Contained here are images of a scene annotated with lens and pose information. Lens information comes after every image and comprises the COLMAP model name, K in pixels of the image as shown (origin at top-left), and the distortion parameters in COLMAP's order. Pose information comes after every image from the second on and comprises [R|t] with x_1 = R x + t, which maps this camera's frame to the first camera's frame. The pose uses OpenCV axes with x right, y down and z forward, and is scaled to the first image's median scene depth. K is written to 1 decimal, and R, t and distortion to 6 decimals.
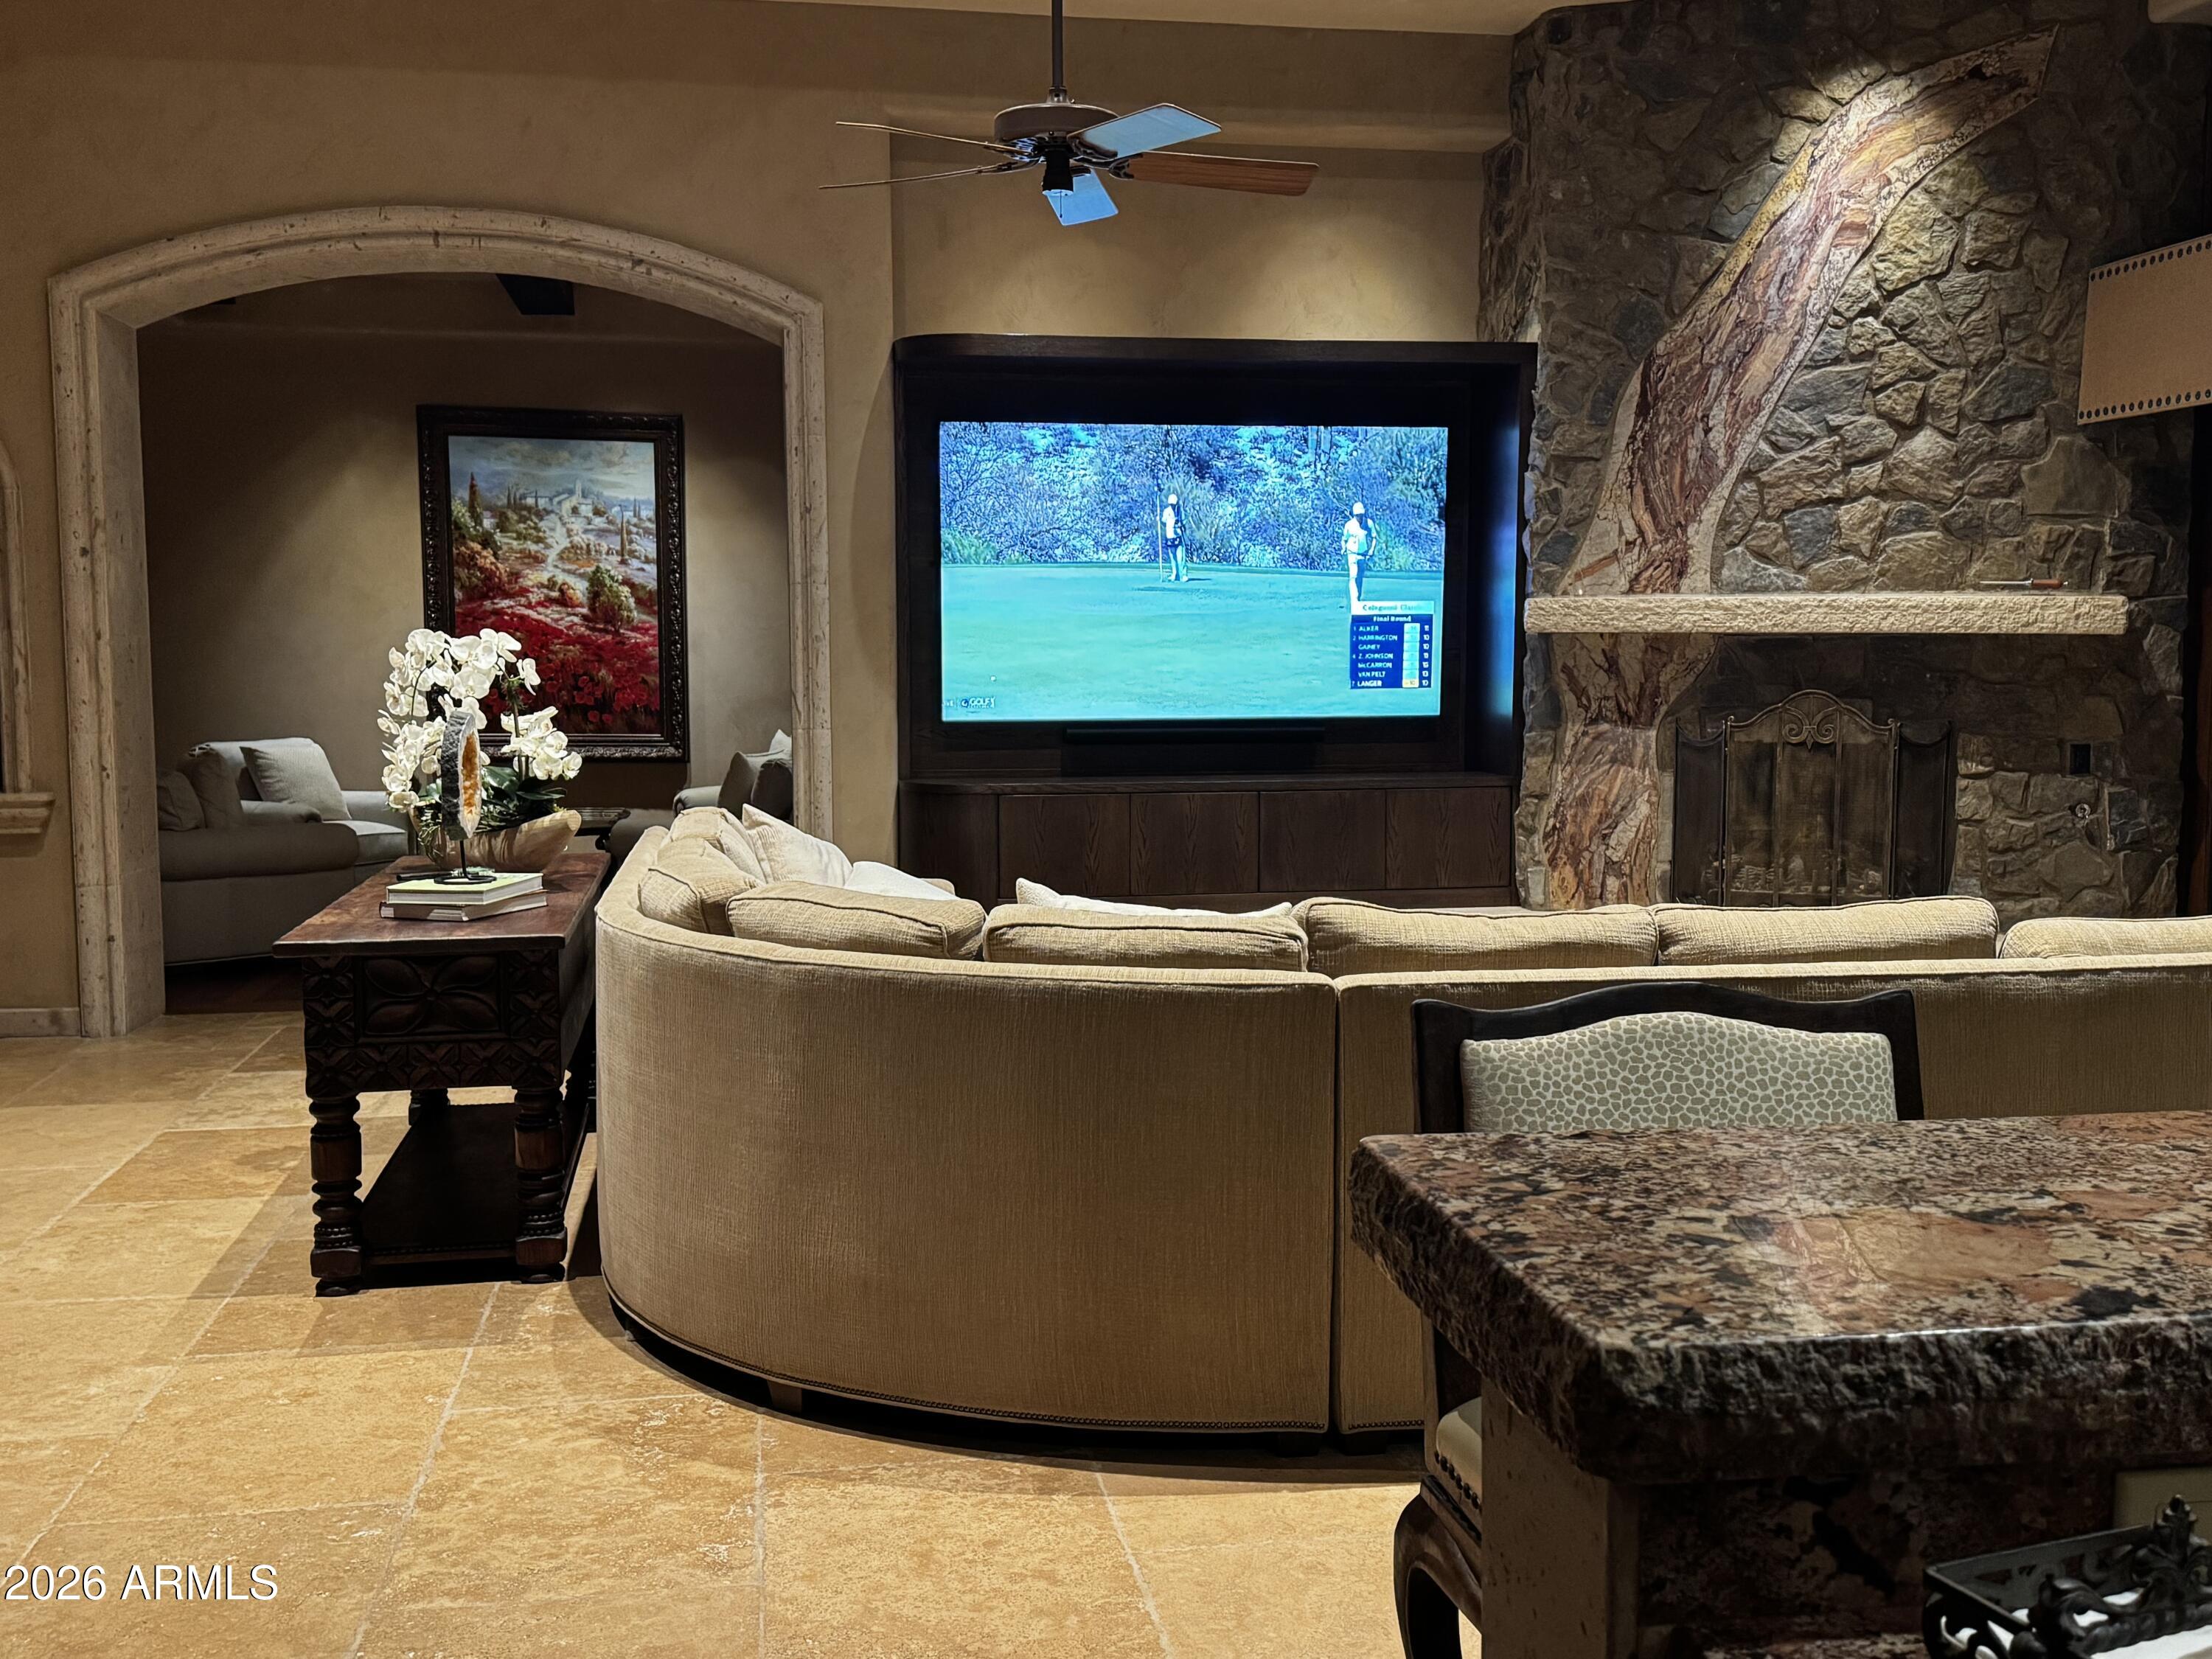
lens RADIAL K [[2302.1, 0, 1106.0], [0, 2302.1, 829.5], [0, 0, 1]] dist [0.247745, -0.628875]
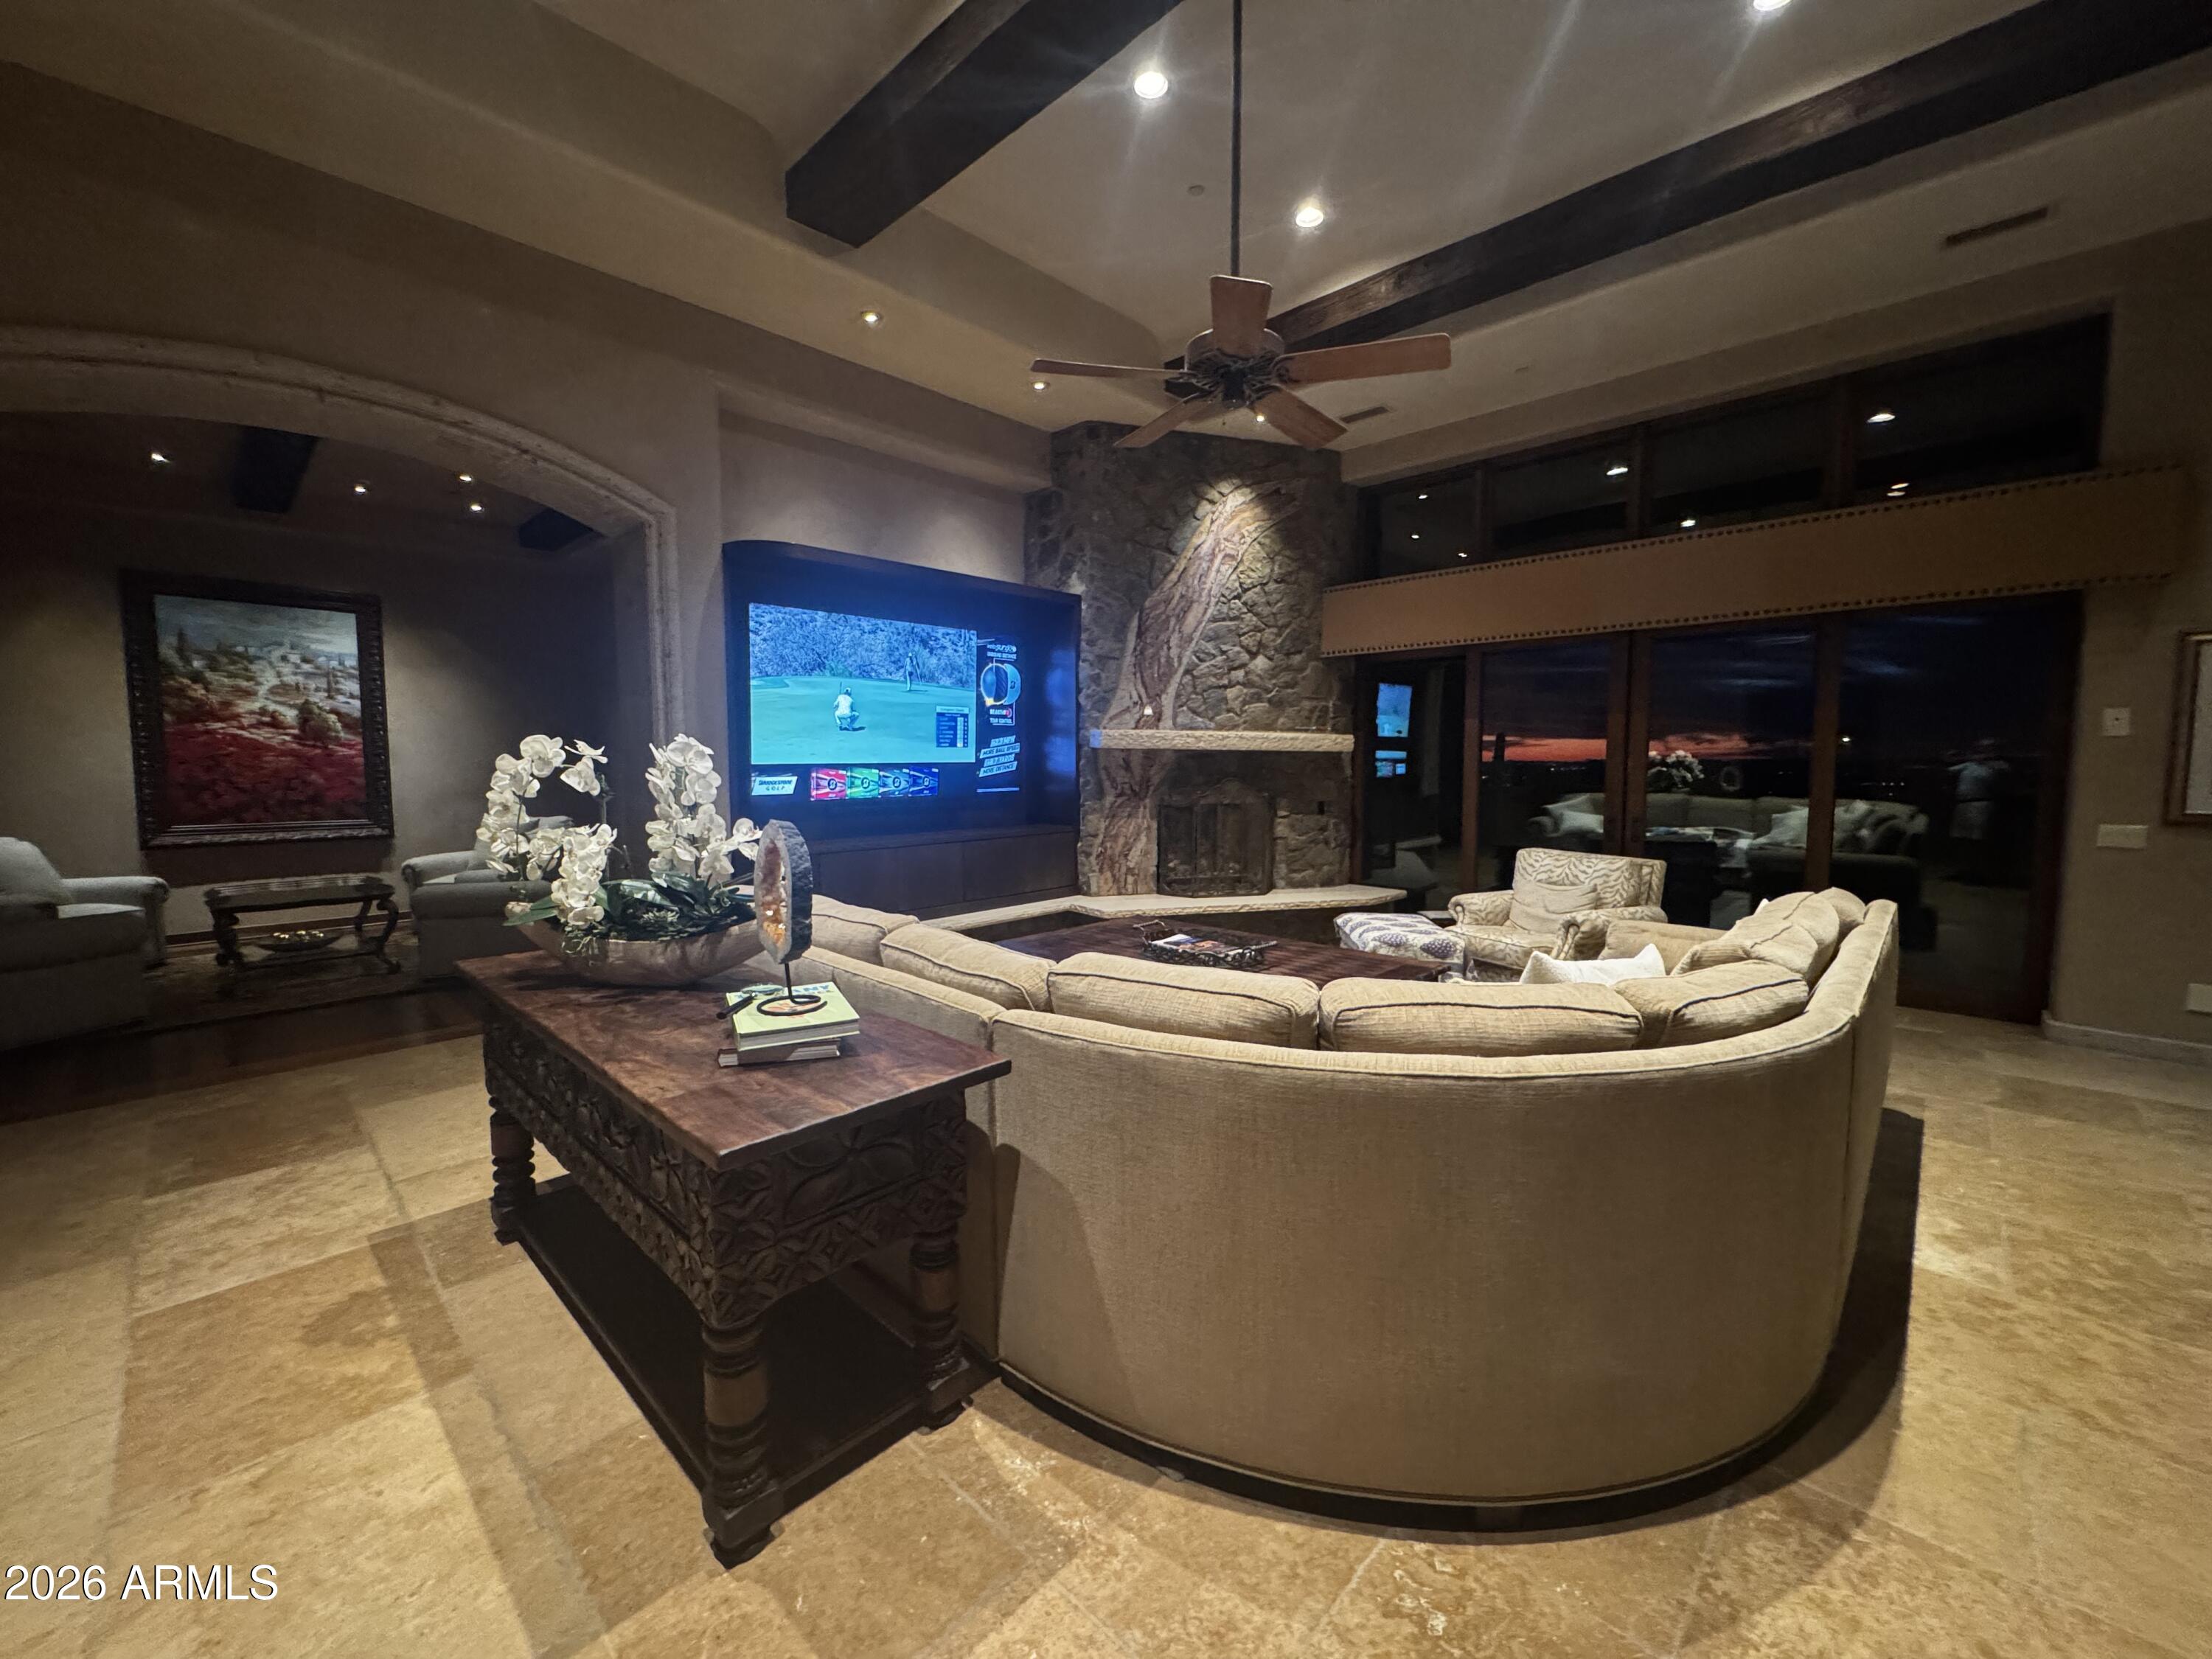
lens RADIAL K [[900.3, 0, 1102.3], [0, 900.3, 823.7], [0, 0, 1]] dist [-0.001425, -0.000119]
pose [[0.786241, -0.044818, 0.616293, -0.260392], [0.049958, 0.998712, 0.008894, -0.030682], [-0.615898, 0.023796, 0.787467, 0.429691]]
